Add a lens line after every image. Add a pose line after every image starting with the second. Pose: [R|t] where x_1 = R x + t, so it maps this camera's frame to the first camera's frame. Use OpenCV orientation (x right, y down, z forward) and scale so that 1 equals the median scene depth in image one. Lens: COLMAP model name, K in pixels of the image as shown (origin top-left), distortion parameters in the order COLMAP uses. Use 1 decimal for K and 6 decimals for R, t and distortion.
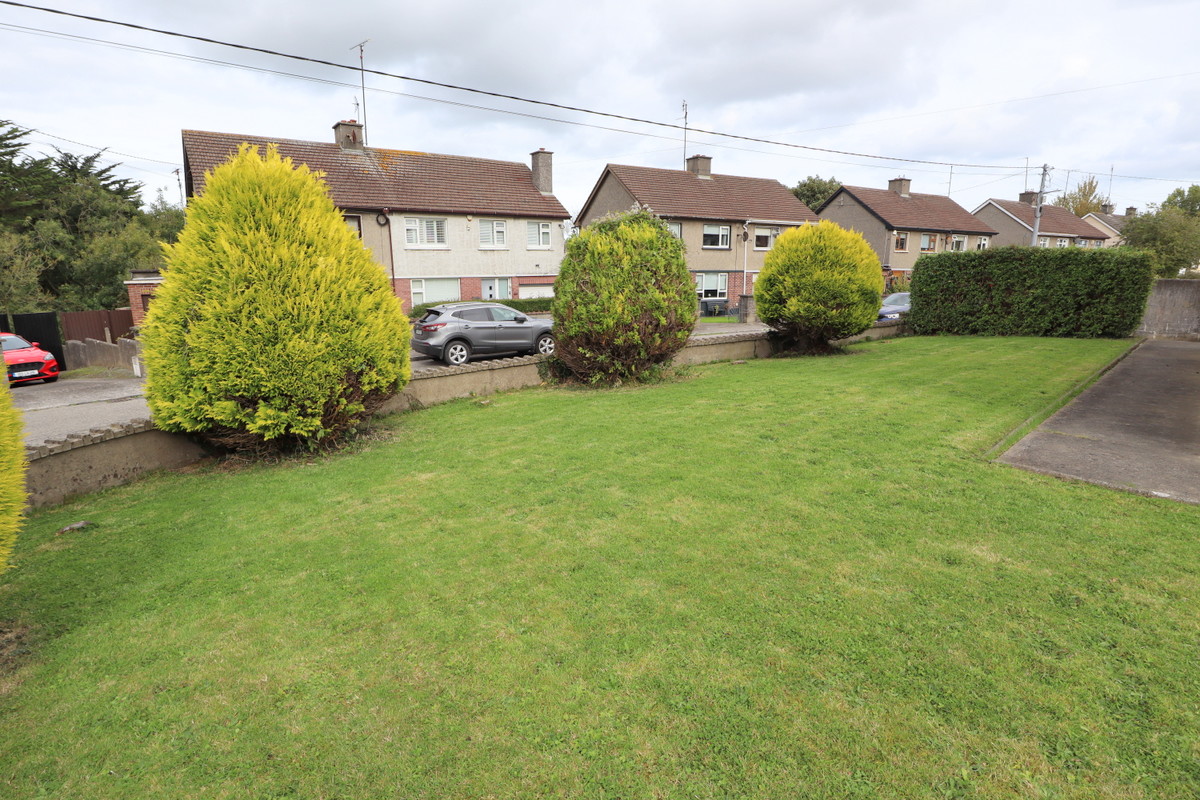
lens RADIAL K [[592.1, 0, 605.9], [0, 592.1, 395.9], [0, 0, 1]] dist [-0.038544, 0.000271]
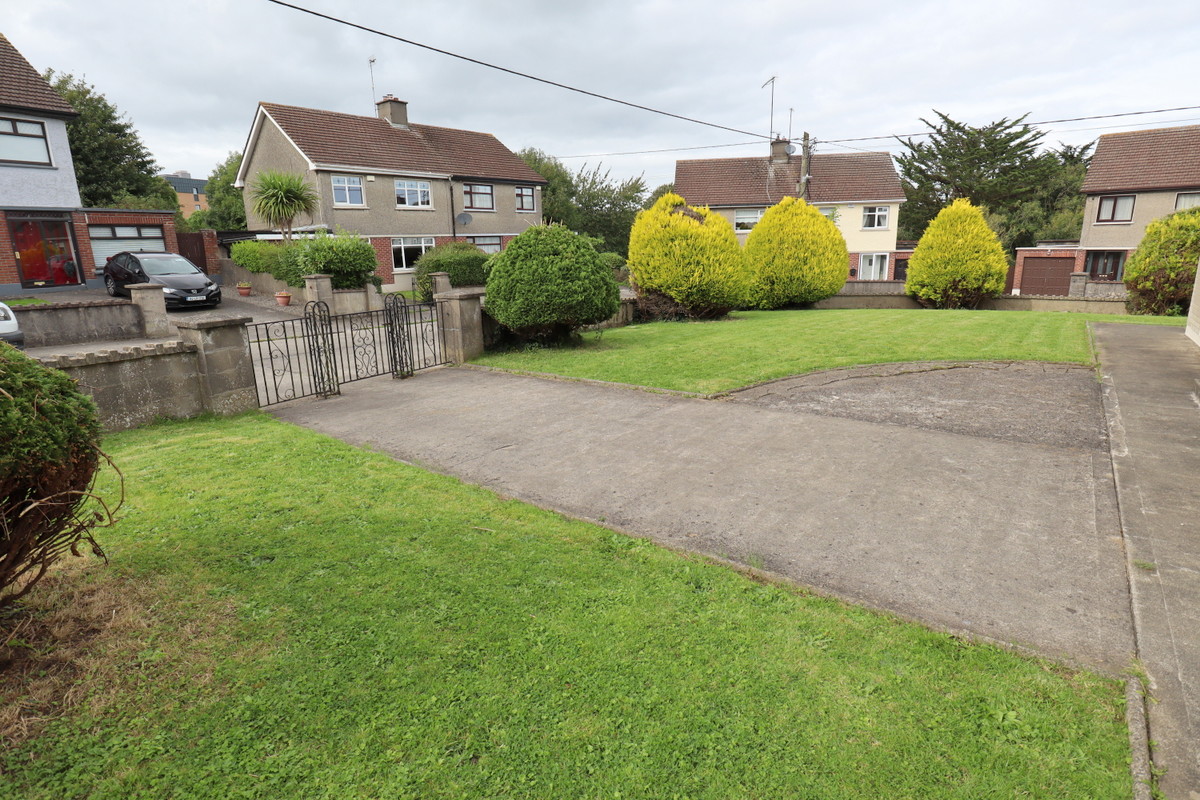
lens RADIAL K [[614.9, 0, 597.6], [0, 614.9, 395.0], [0, 0, 1]] dist [-0.047889, 0.015524]
pose [[0.122404, 0.230664, -0.965304, 0.407486], [-0.185759, 0.960754, 0.206022, 0.037161], [0.974941, 0.154096, 0.160448, -0.191282]]
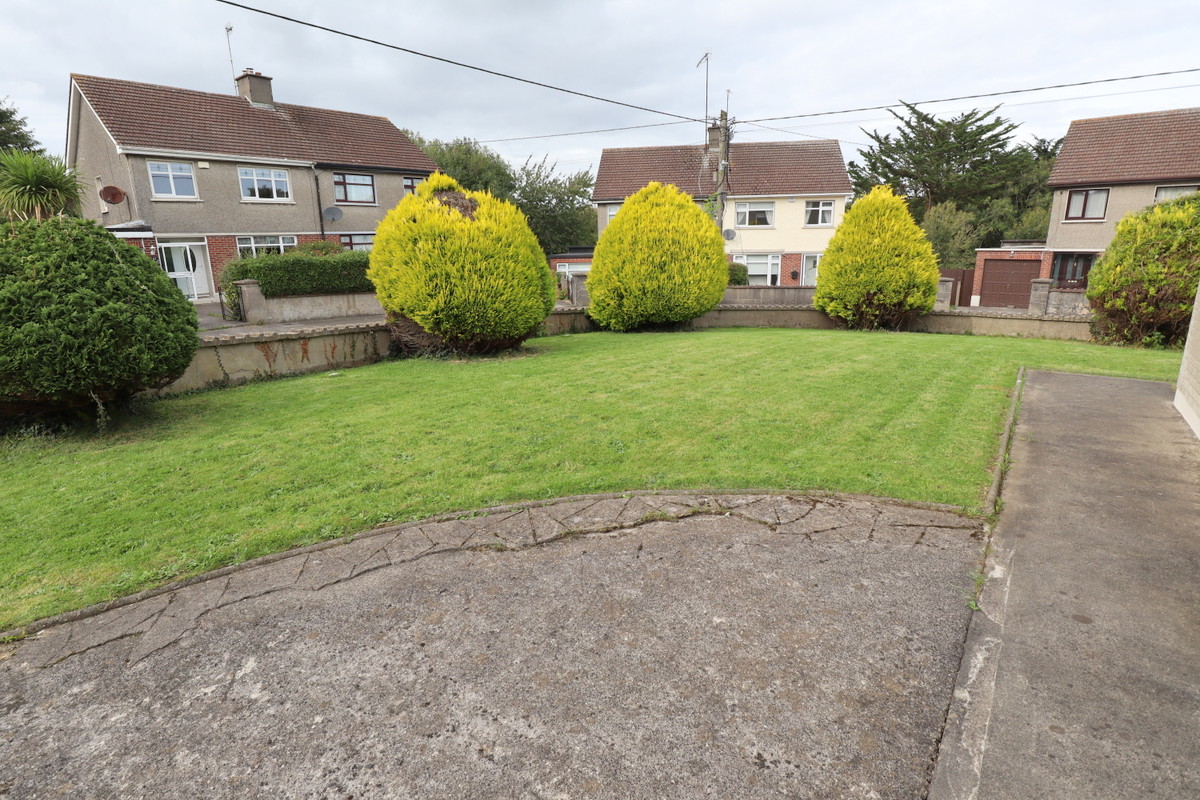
lens RADIAL K [[605.4, 0, 600.0], [0, 605.4, 400.0], [0, 0, 1]] dist [-0.049769, 0.014539]
pose [[0.138339, 0.245719, -0.959419, 0.288620], [-0.189669, 0.957376, 0.217847, 0.007888], [0.972053, 0.151835, 0.179048, -0.054569]]
